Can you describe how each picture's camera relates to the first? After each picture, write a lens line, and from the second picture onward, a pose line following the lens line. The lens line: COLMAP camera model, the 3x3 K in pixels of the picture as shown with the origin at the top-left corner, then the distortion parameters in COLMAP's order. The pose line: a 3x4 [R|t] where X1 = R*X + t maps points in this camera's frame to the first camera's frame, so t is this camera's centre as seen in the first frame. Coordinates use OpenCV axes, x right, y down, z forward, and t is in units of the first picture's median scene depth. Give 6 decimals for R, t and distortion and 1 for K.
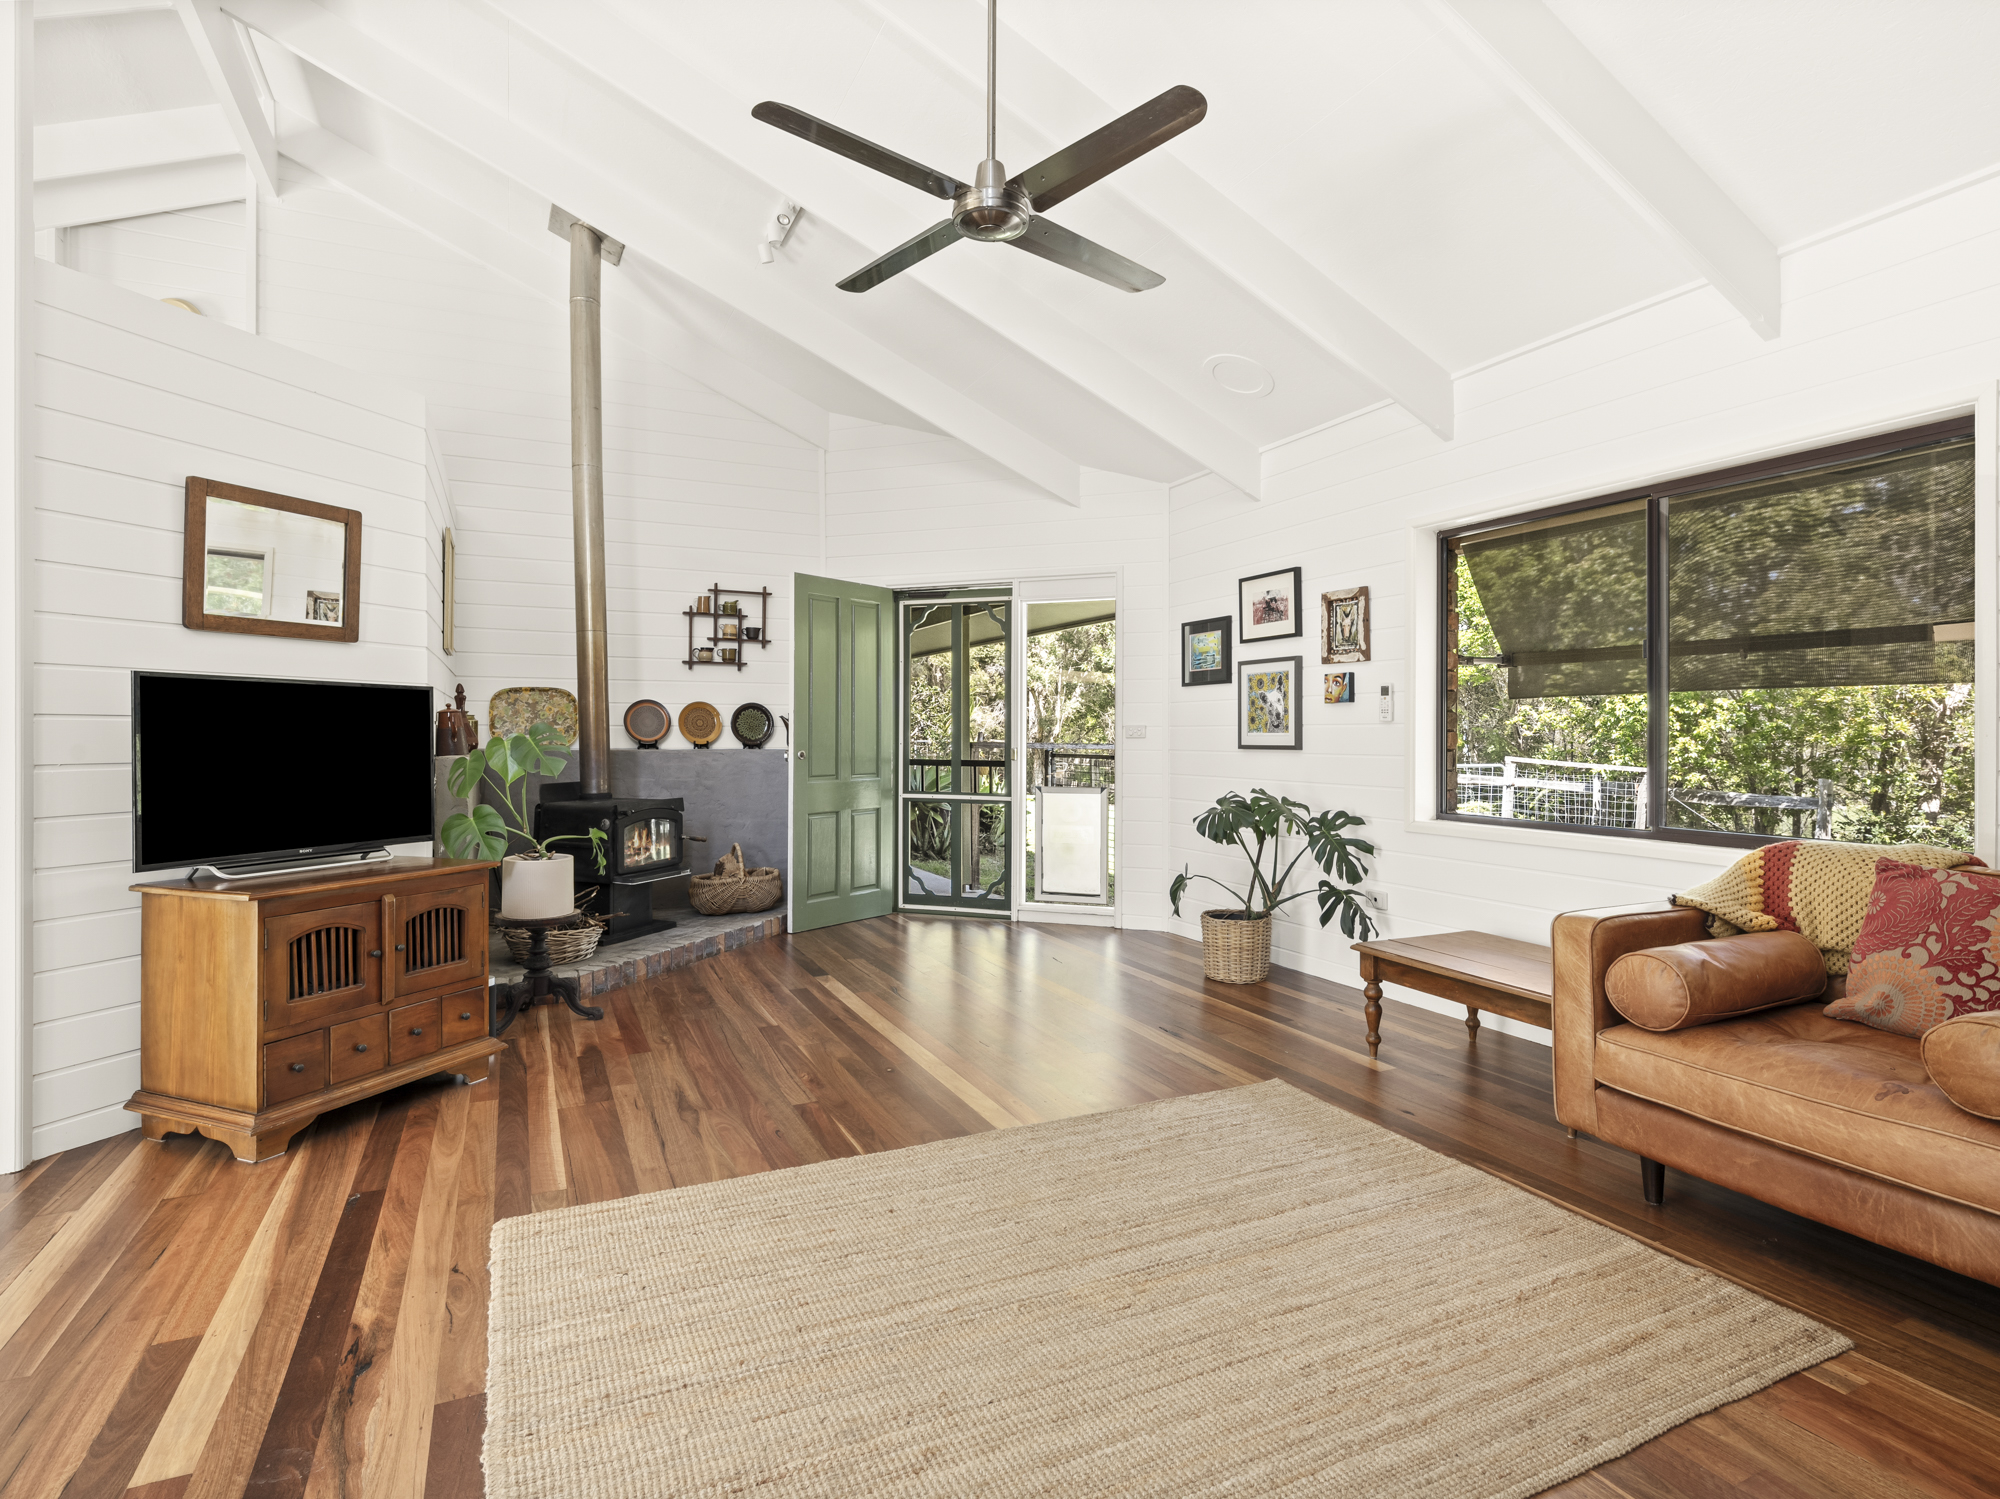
lens RADIAL K [[1026.6, 0, 1004.3], [0, 1026.6, 740.9], [0, 0, 1]] dist [0.001167, 0.000013]
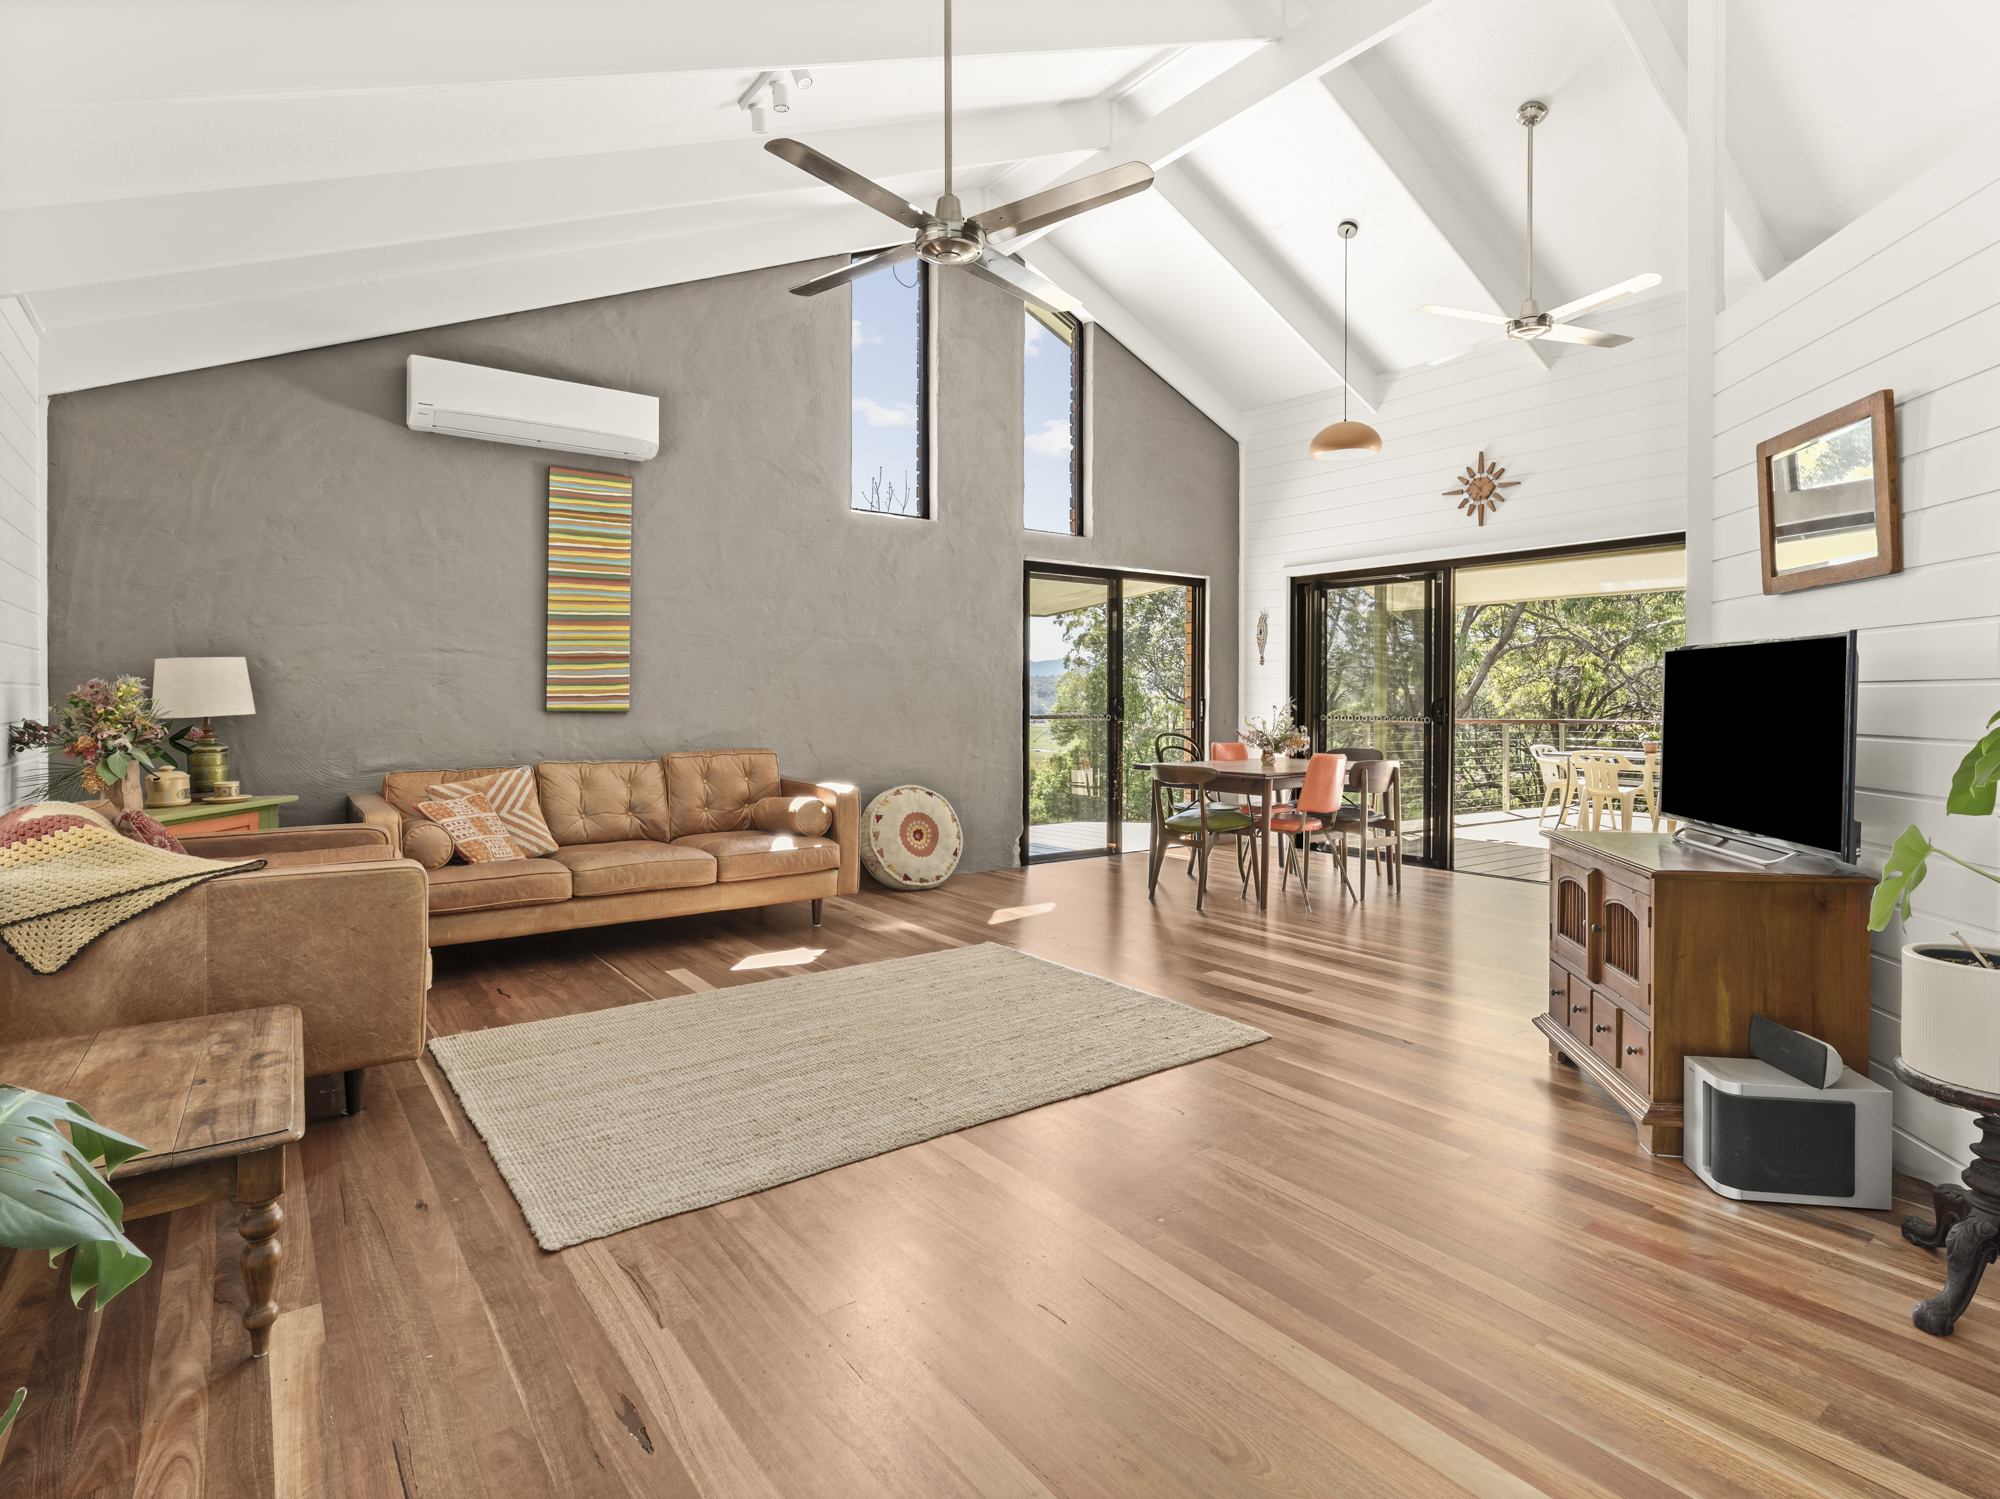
lens RADIAL K [[1026.6, 0, 1013.8], [0, 1026.6, 712.7], [0, 0, 1]] dist [0.001167, 0.000013]
pose [[-0.979154, 0.000884, -0.203117, 0.170239], [-0.002708, 0.999845, 0.017406, -0.013701], [0.203101, 0.017593, -0.979000, 2.509349]]
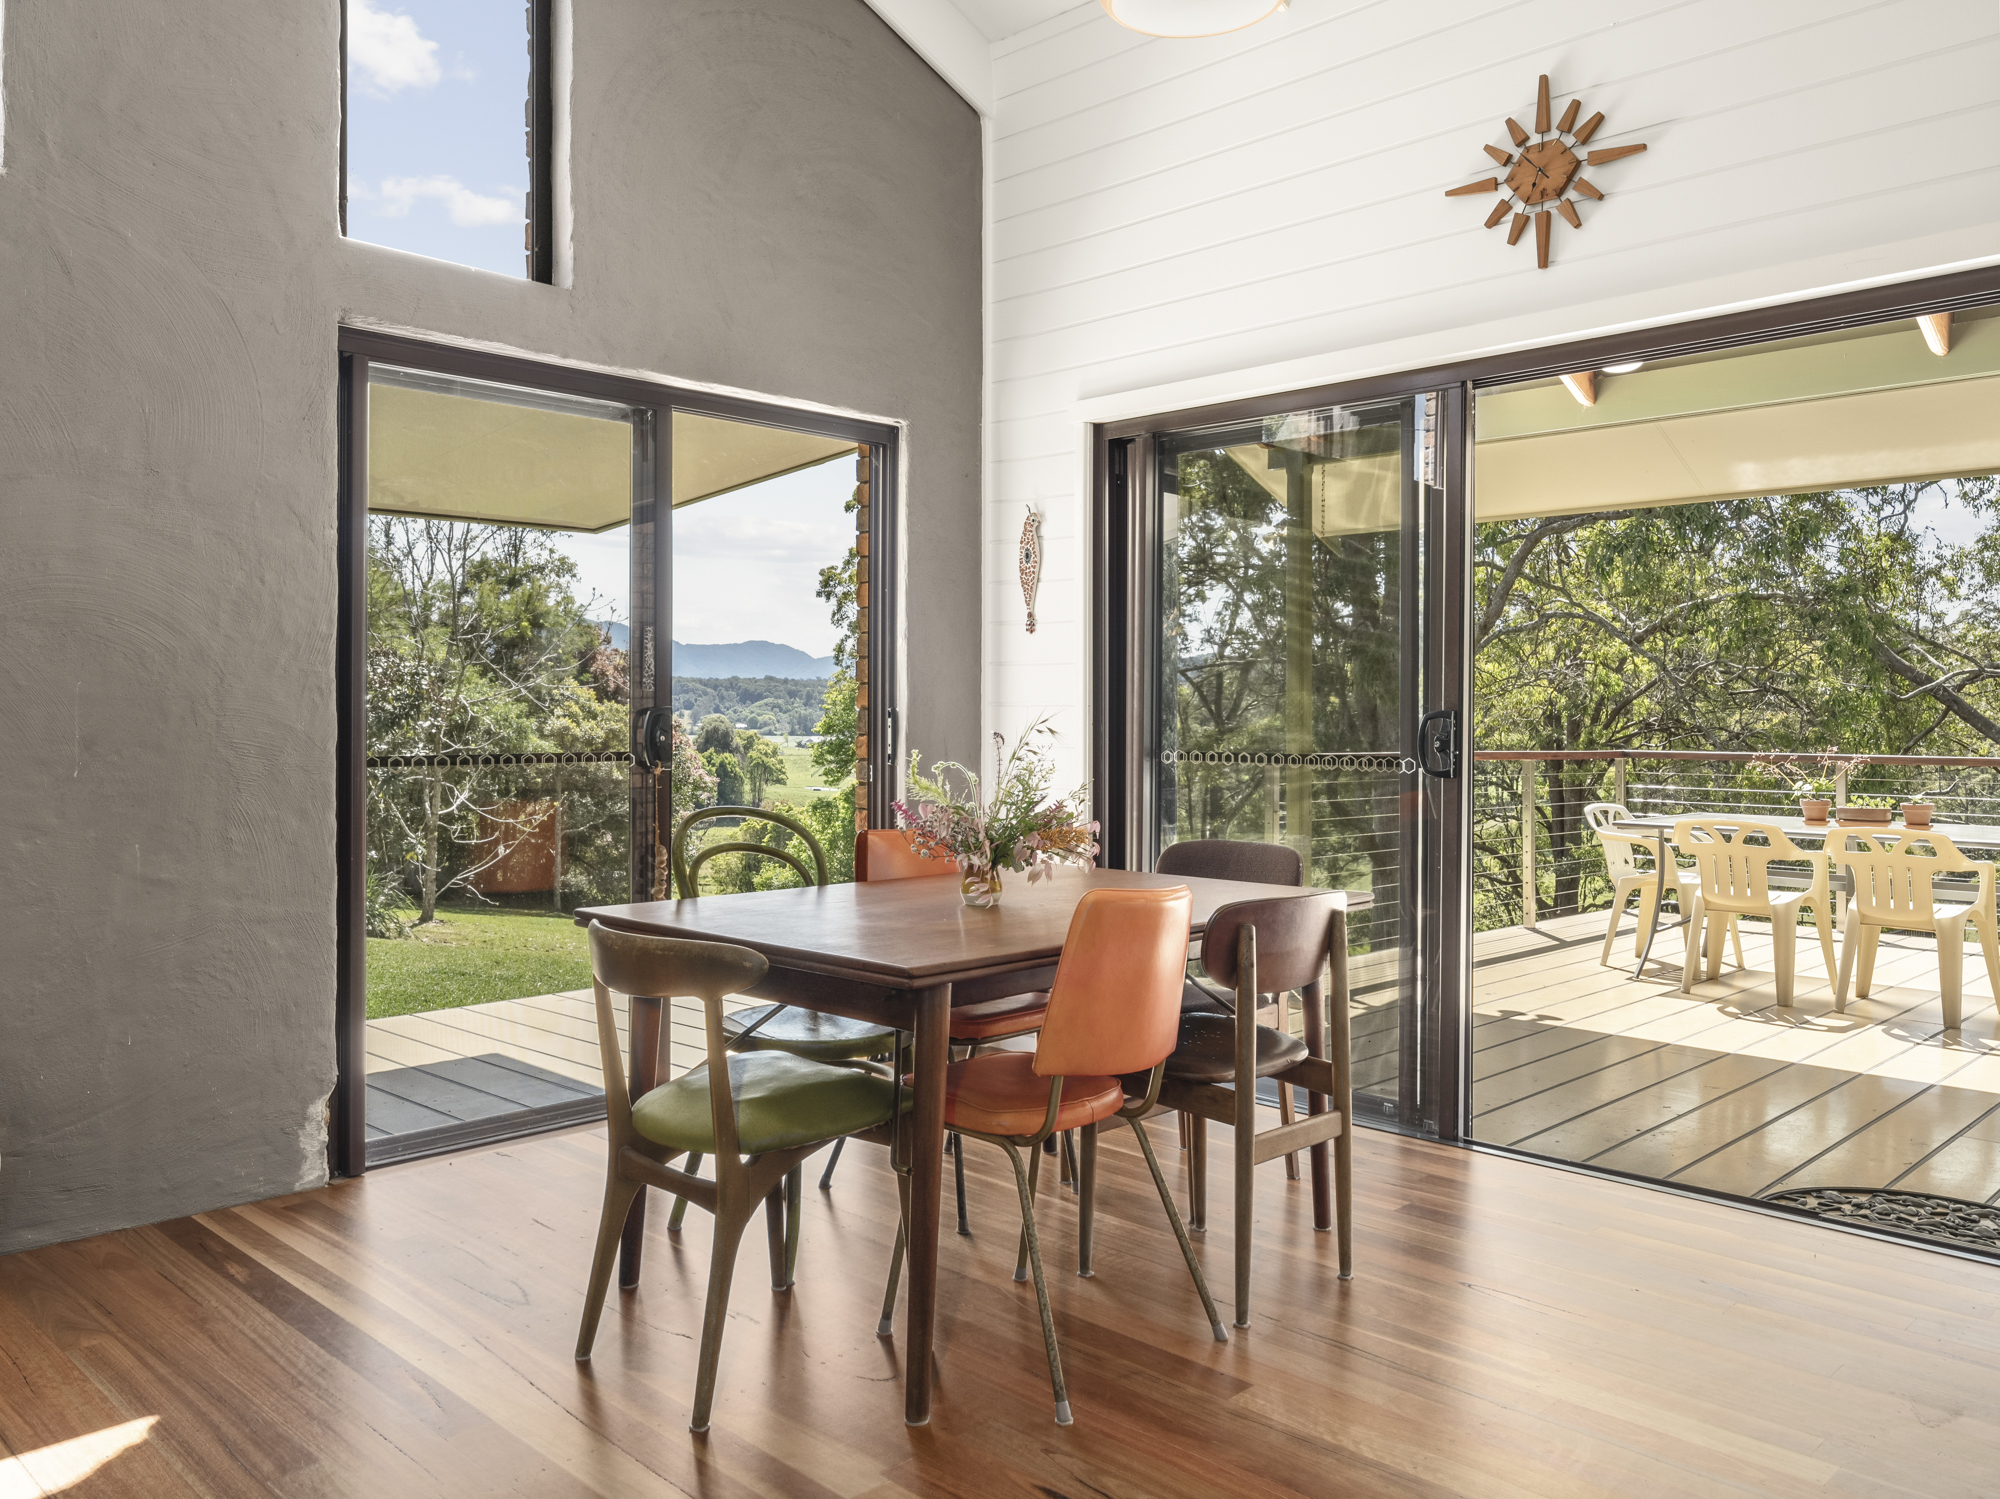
lens RADIAL K [[1545.6, 0, 1000.4], [0, 1545.6, 739.4], [0, 0, 1]] dist [-0.000195, 0.002410]
pose [[-0.938303, 0.004477, -0.345785, -0.103145], [-0.003053, 0.999770, 0.021229, -0.012493], [0.345801, 0.020975, -0.938073, 2.067509]]
